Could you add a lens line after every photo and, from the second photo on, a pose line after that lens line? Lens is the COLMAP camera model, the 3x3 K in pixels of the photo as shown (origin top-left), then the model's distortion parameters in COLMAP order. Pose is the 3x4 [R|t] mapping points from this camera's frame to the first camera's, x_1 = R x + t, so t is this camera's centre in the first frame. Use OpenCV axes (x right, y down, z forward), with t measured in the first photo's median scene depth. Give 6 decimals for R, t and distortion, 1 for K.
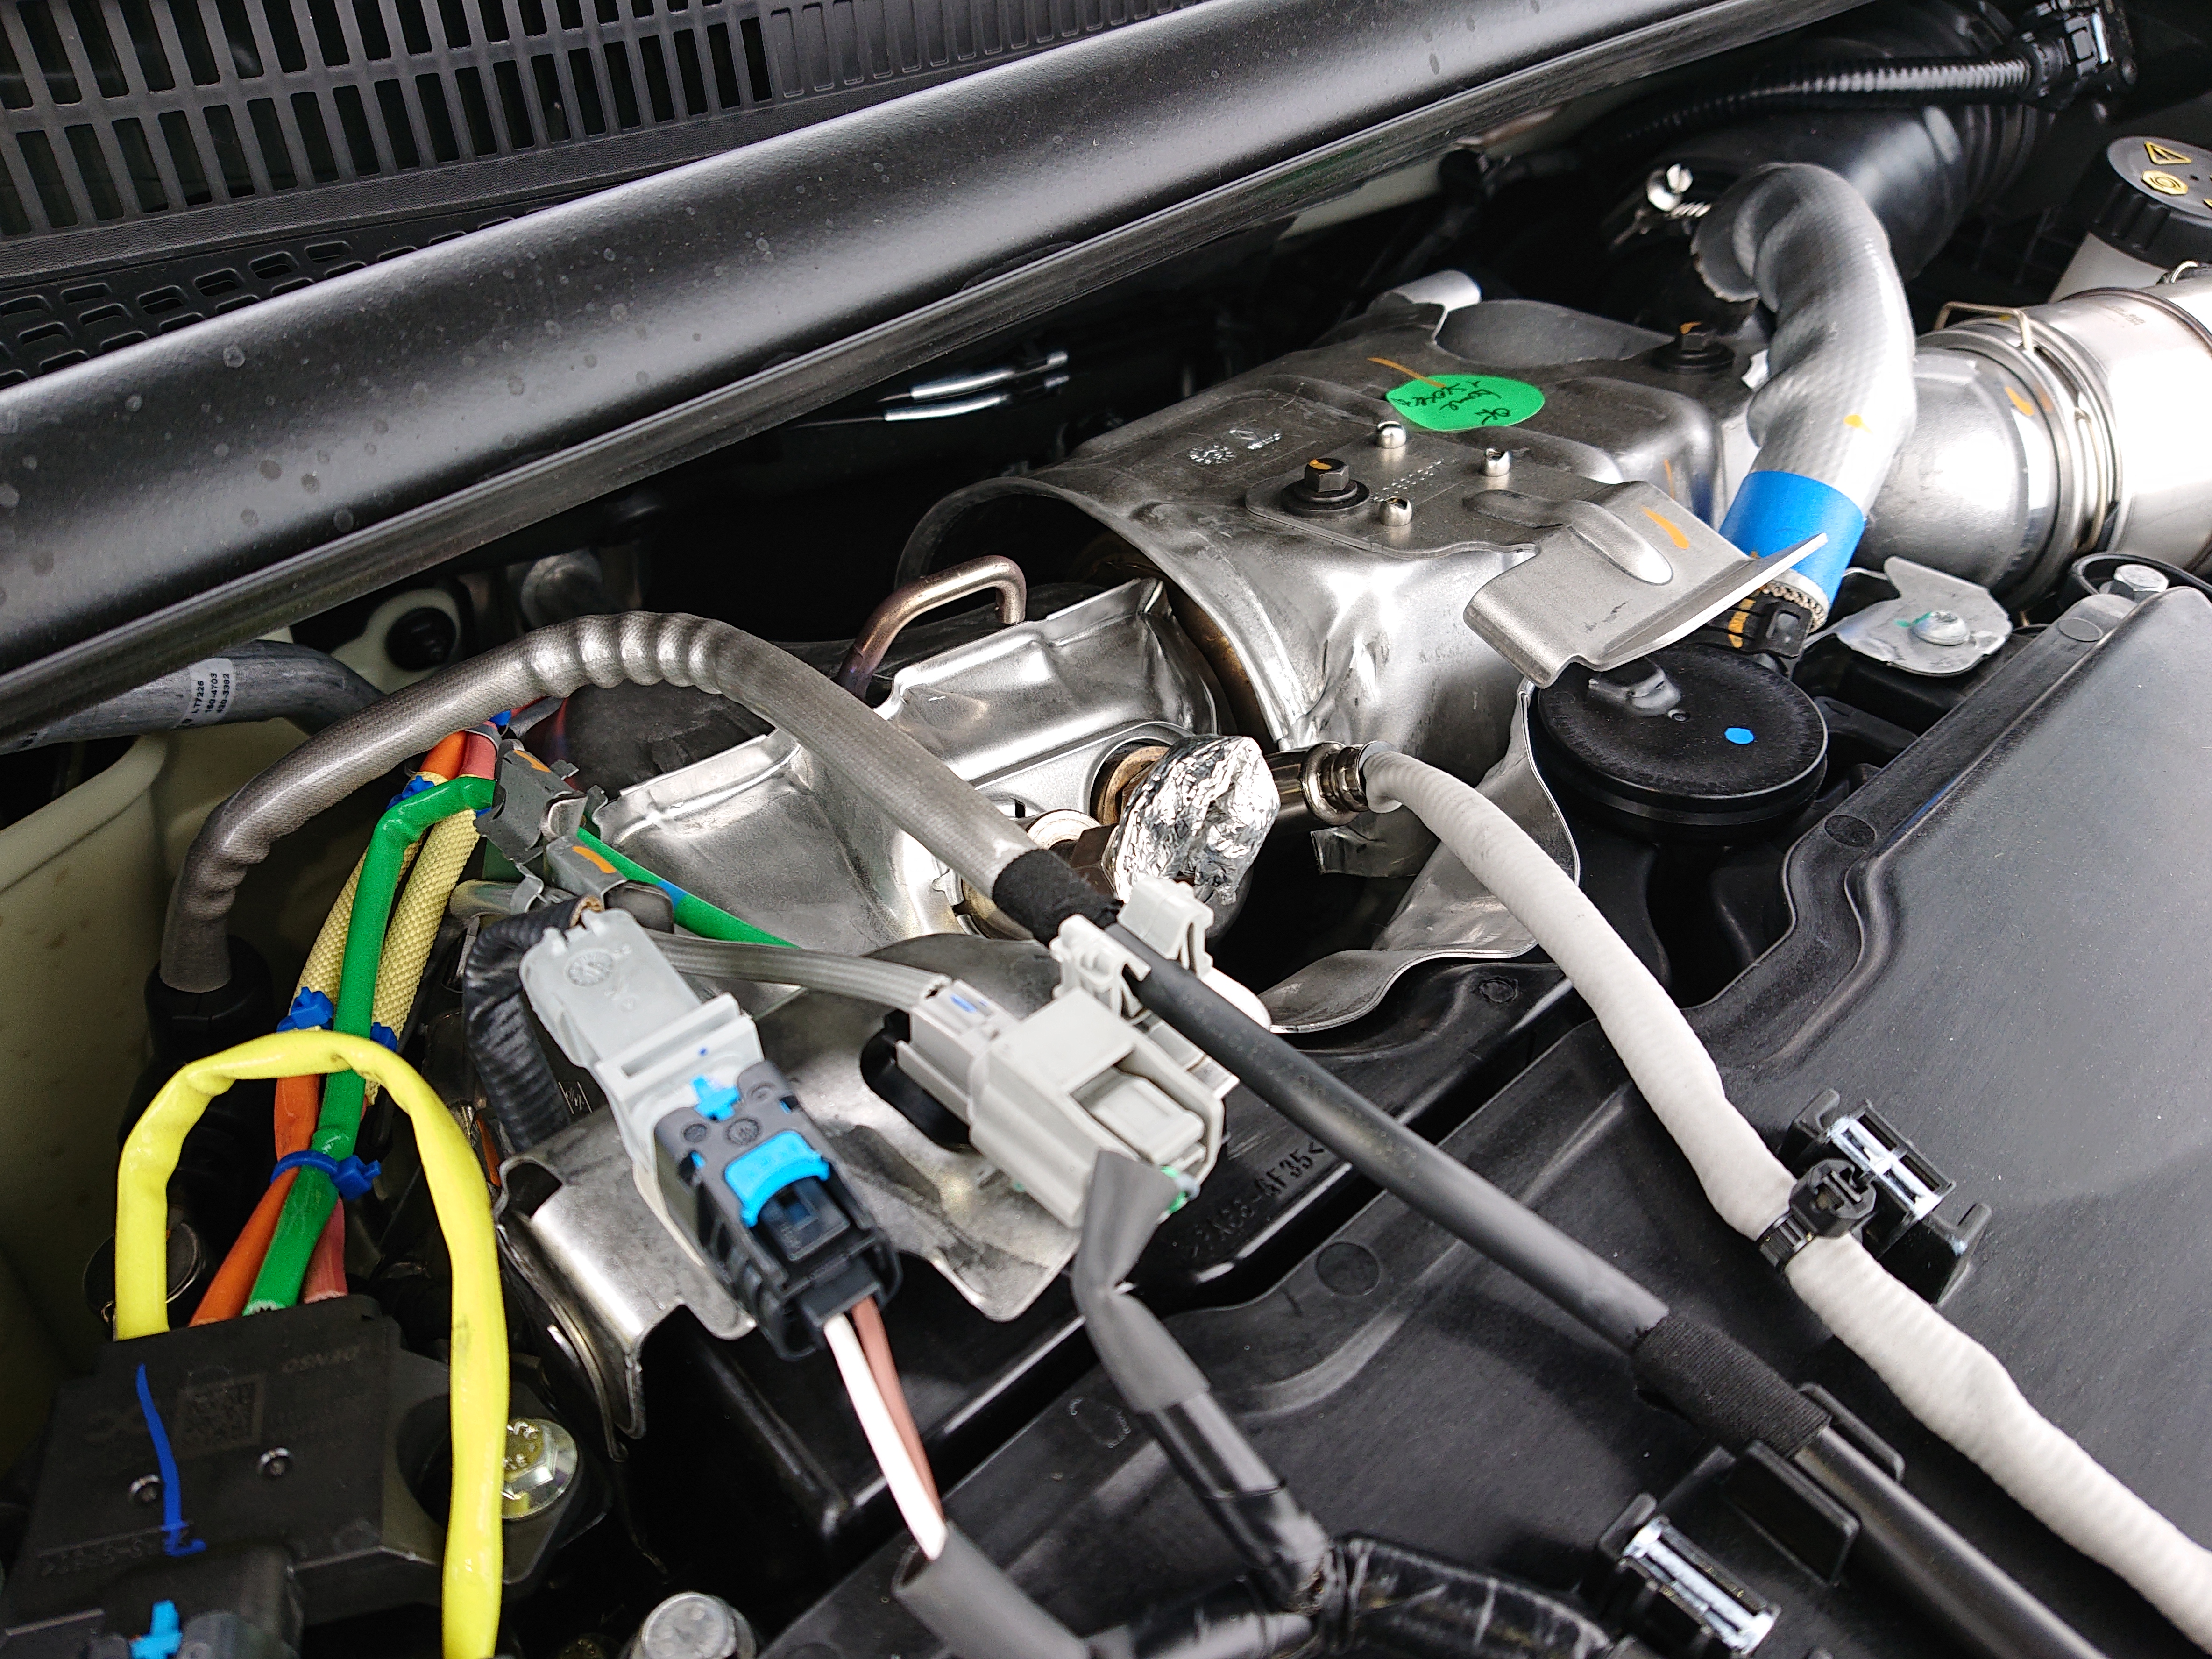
lens RADIAL K [[1773.9, 0, 1104.8], [0, 1773.9, 844.9], [0, 0, 1]] dist [0.176829, -0.409344]
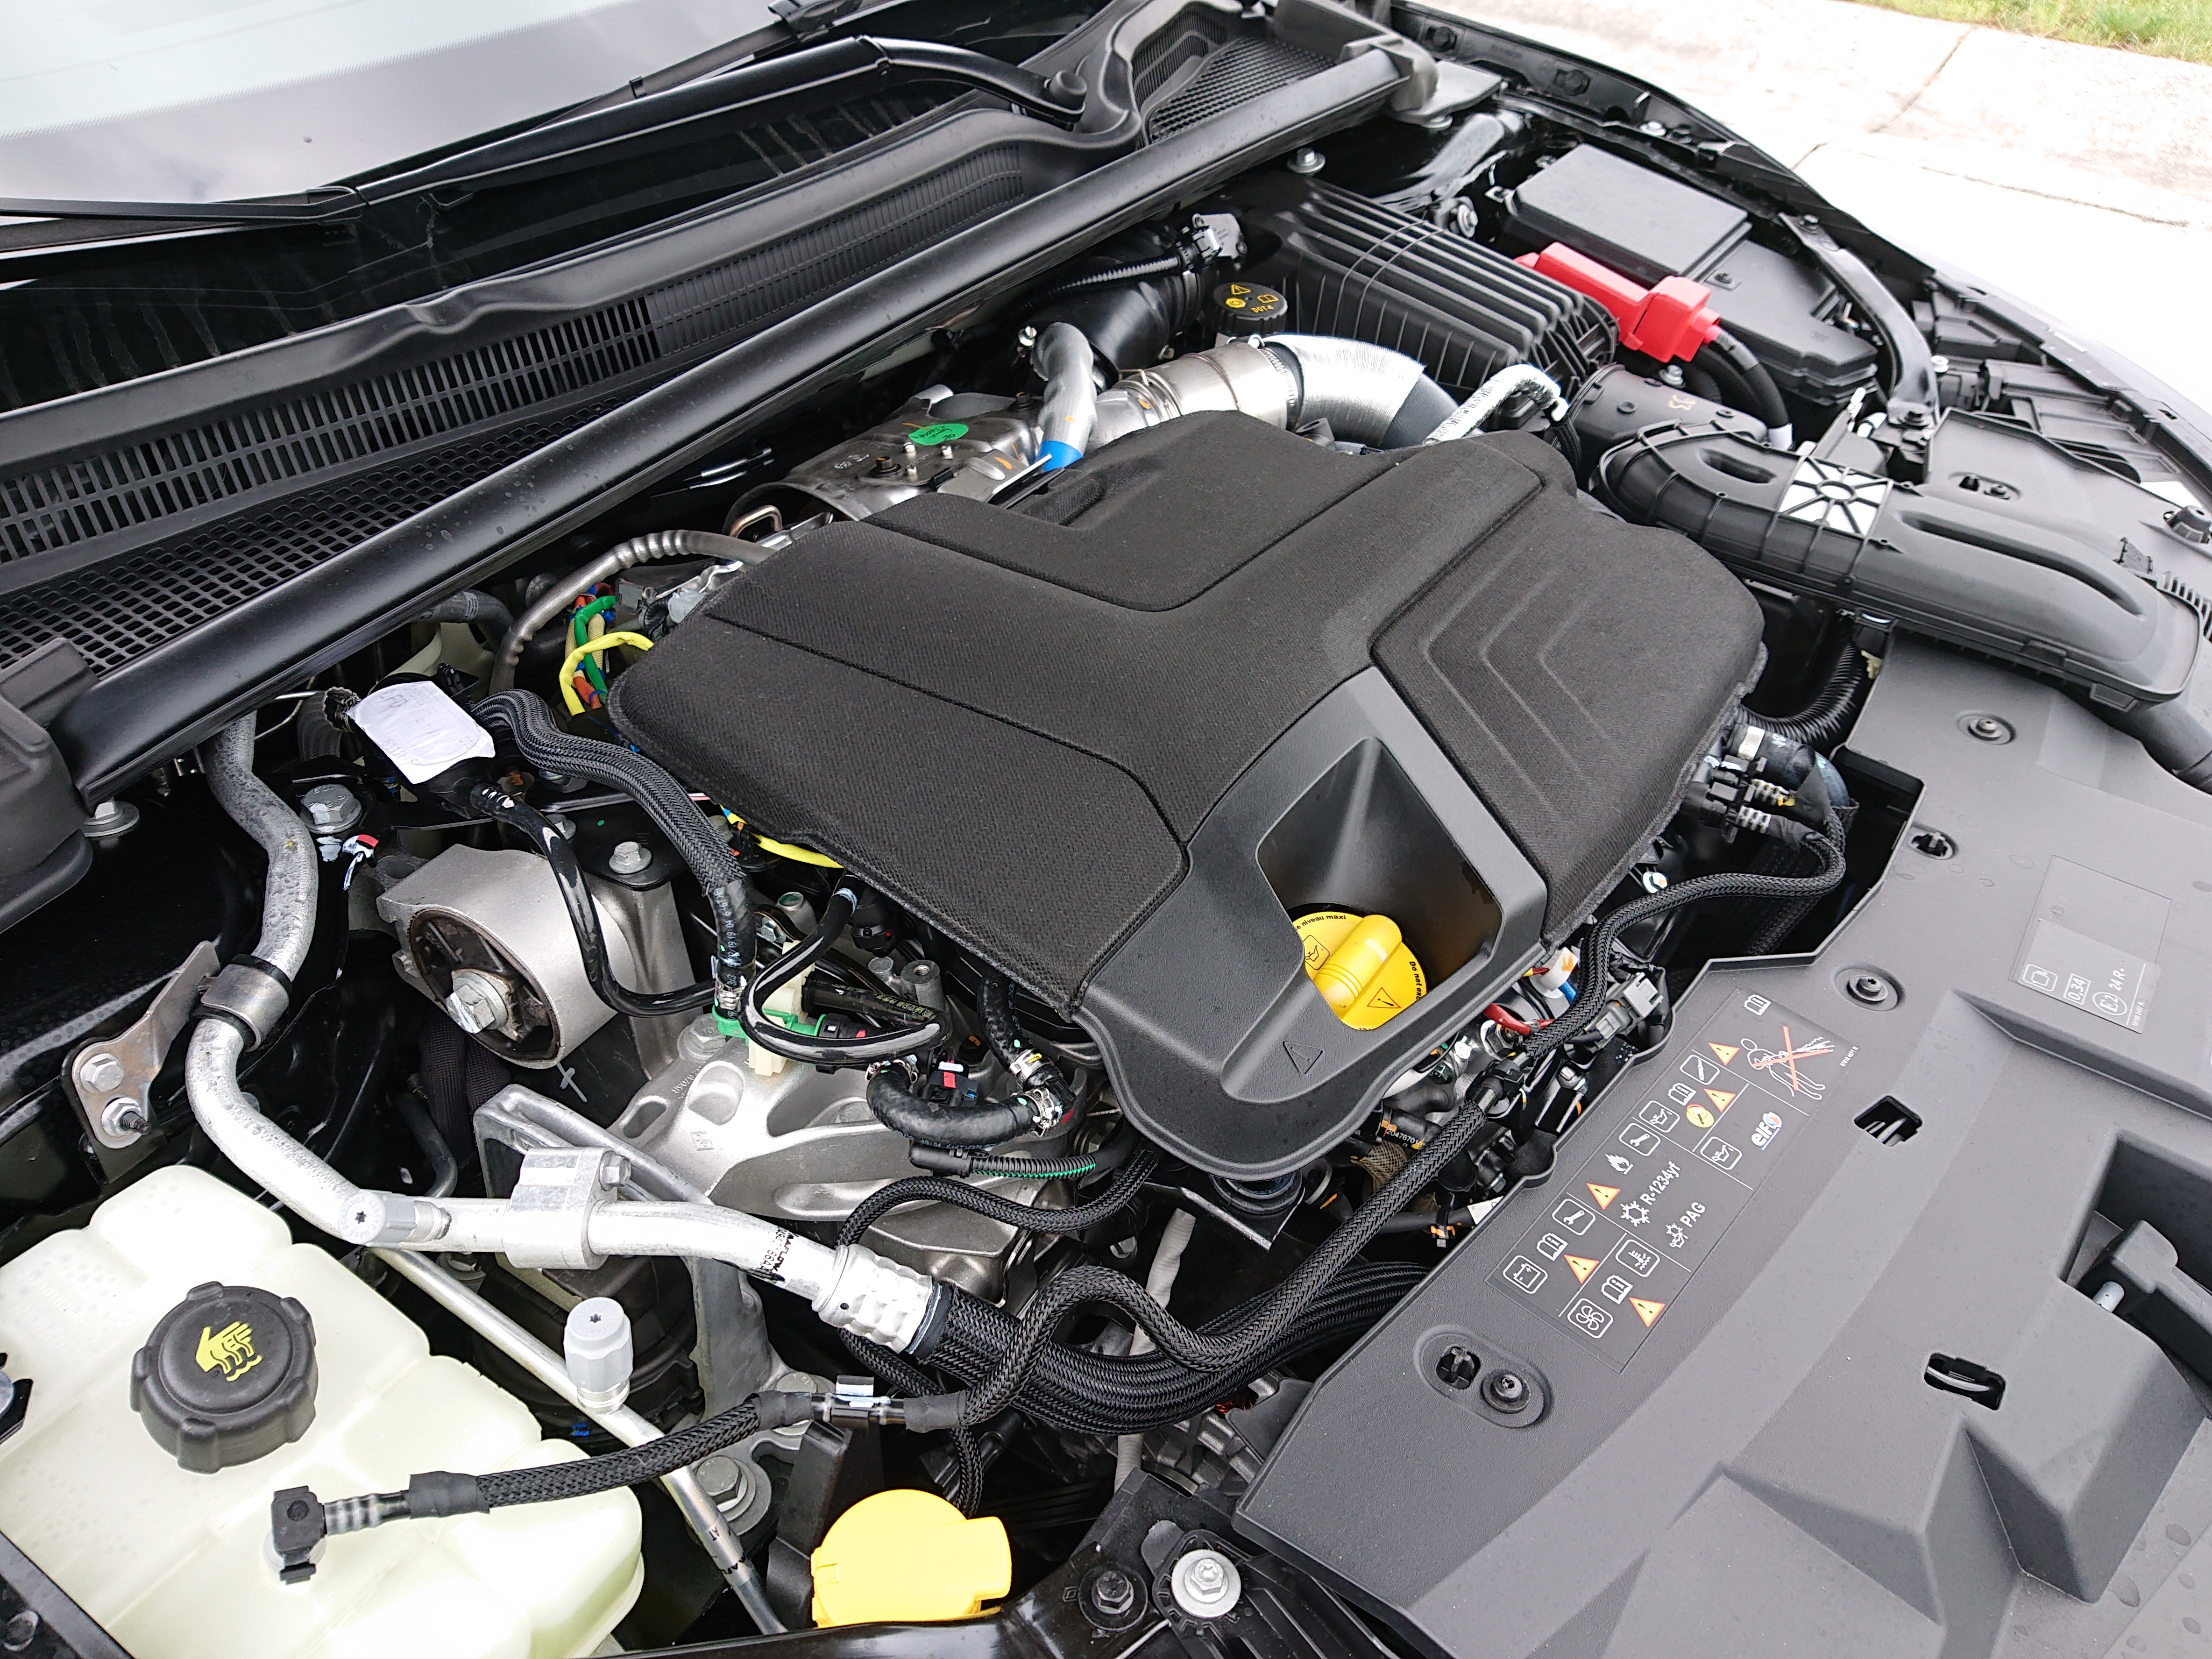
lens RADIAL K [[1742.6, 0, 1097.3], [0, 1742.6, 834.9], [0, 0, 1]] dist [0.144358, -0.268191]
pose [[0.973495, -0.173362, 0.149174, -0.056957], [0.183392, 0.981430, -0.056231, 0.545969], [-0.136656, 0.082098, 0.987211, -1.596673]]
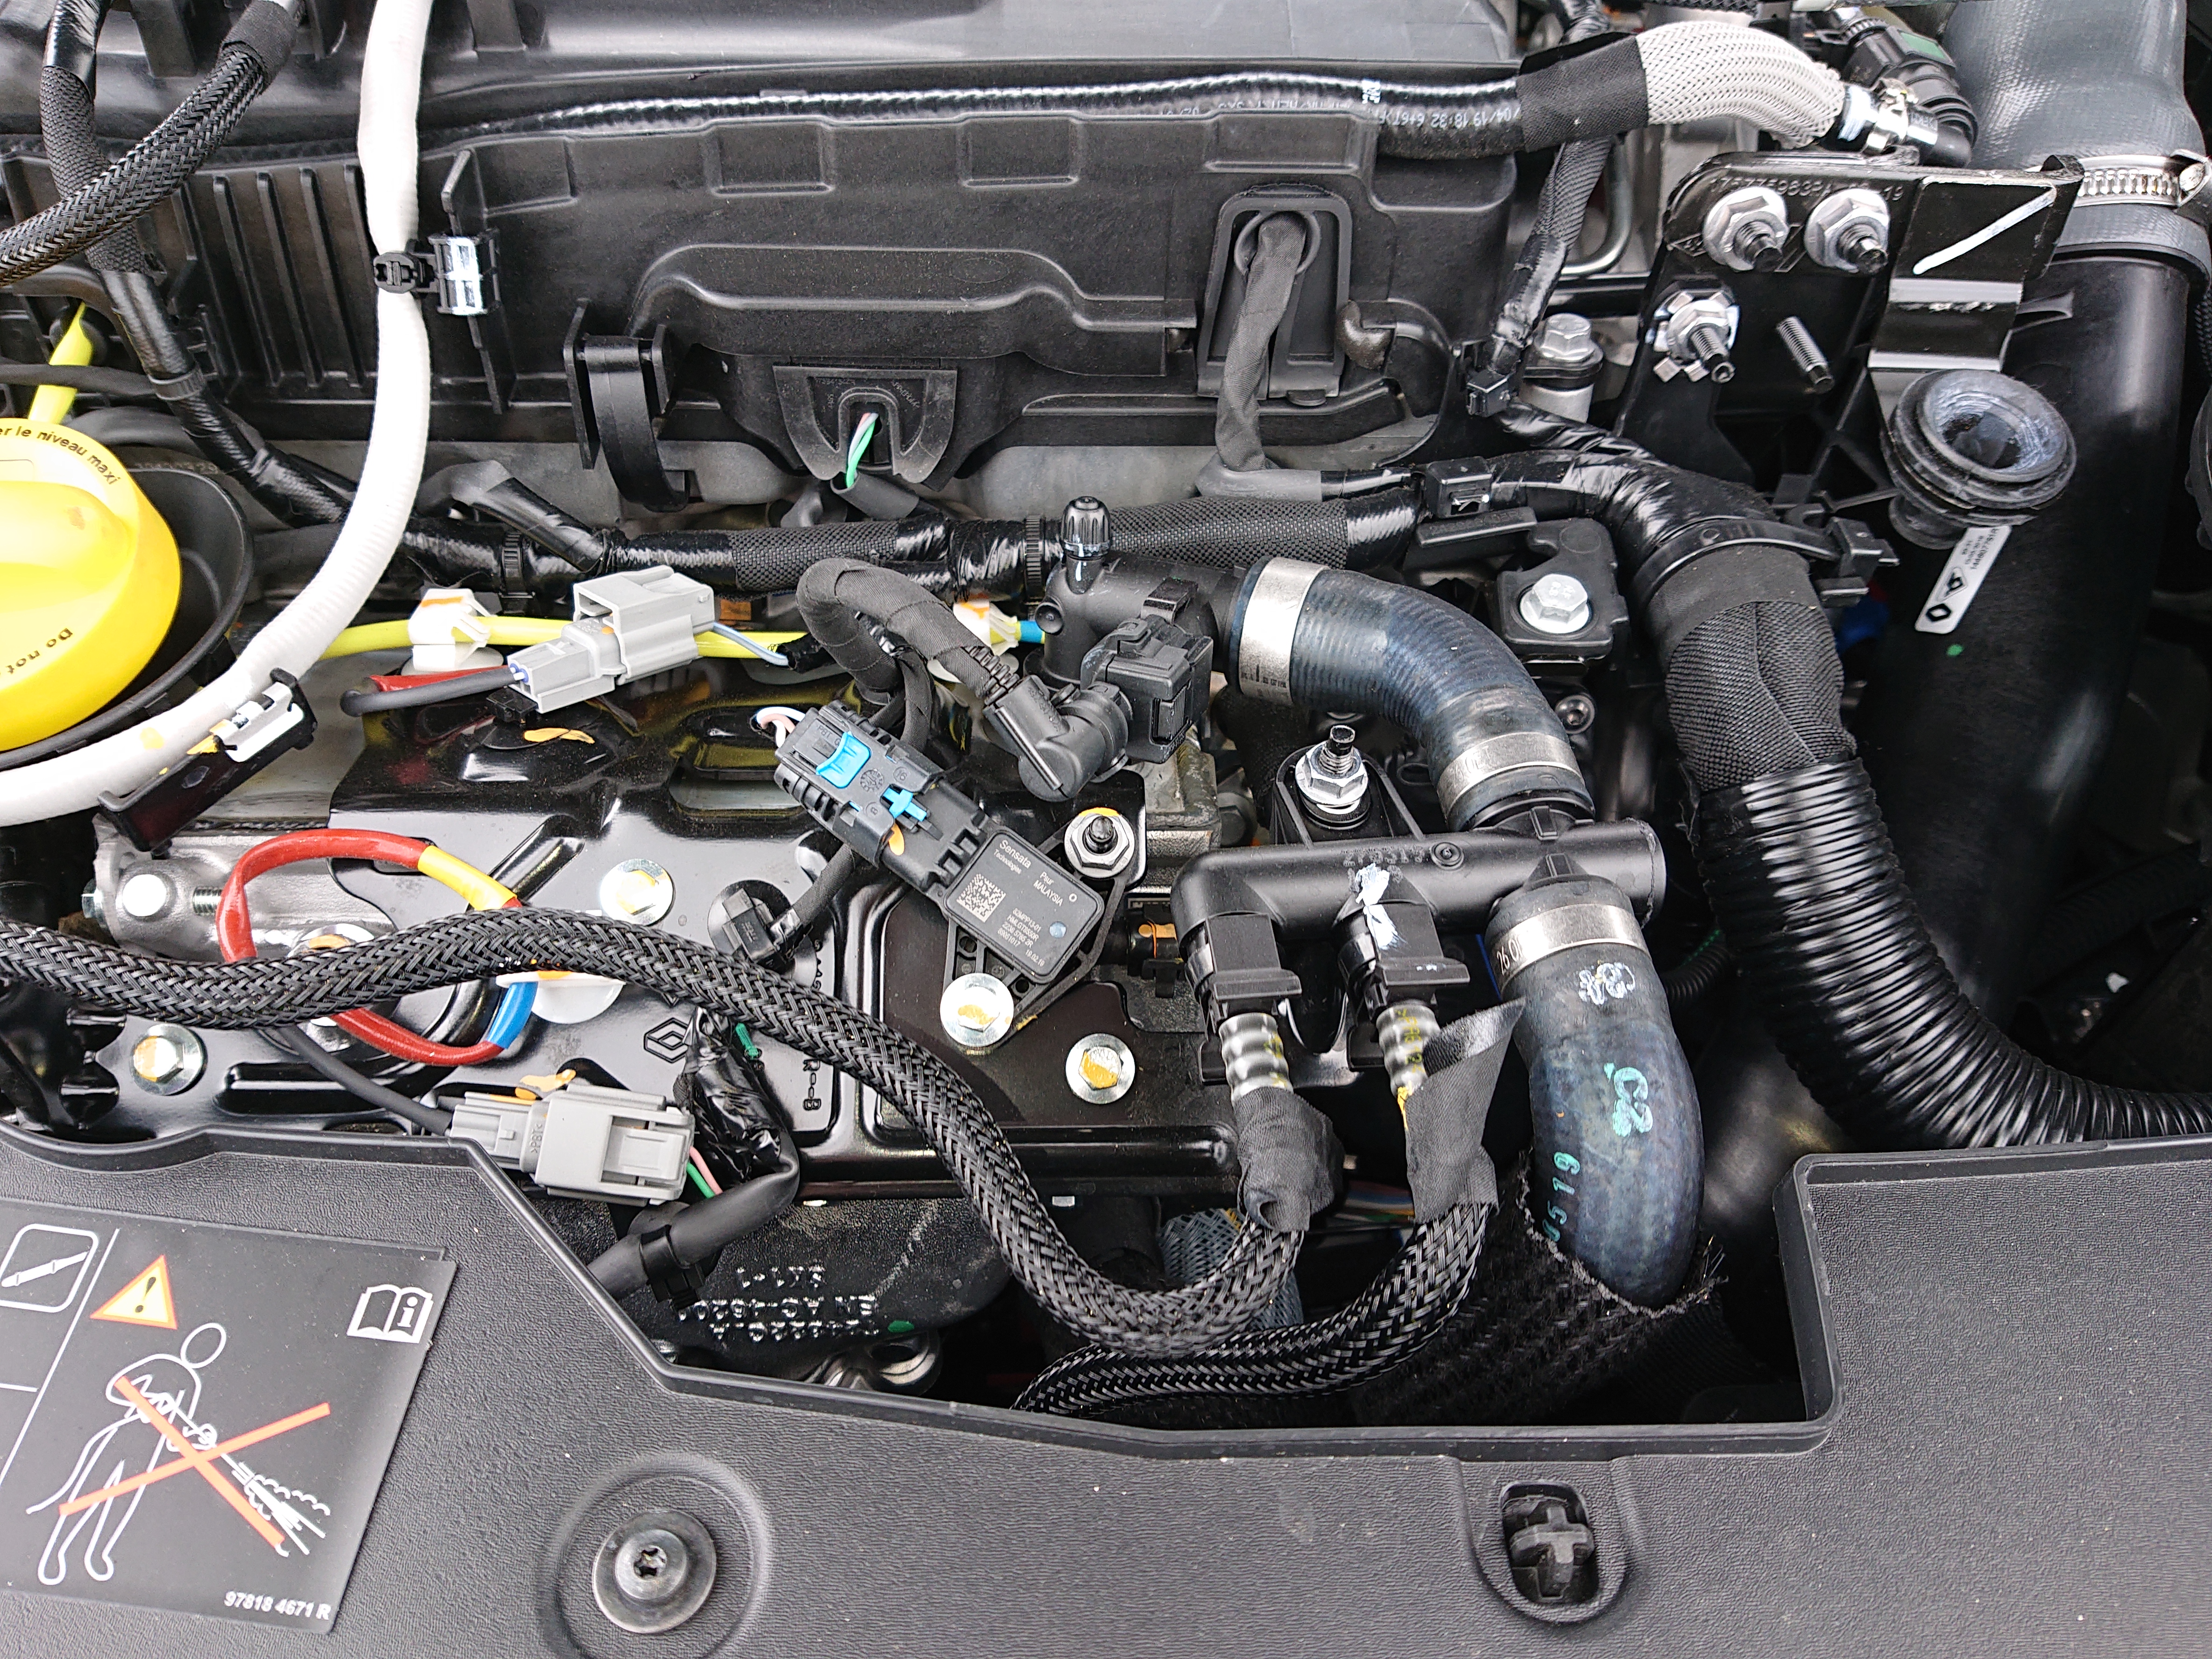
lens RADIAL K [[1742.6, 0, 1097.3], [0, 1742.6, 834.9], [0, 0, 1]] dist [0.144358, -0.268191]
pose [[0.738294, 0.466437, -0.487195, 1.432063], [-0.433992, 0.881458, 0.186233, 0.345198], [0.516308, 0.073944, 0.853205, -0.111481]]
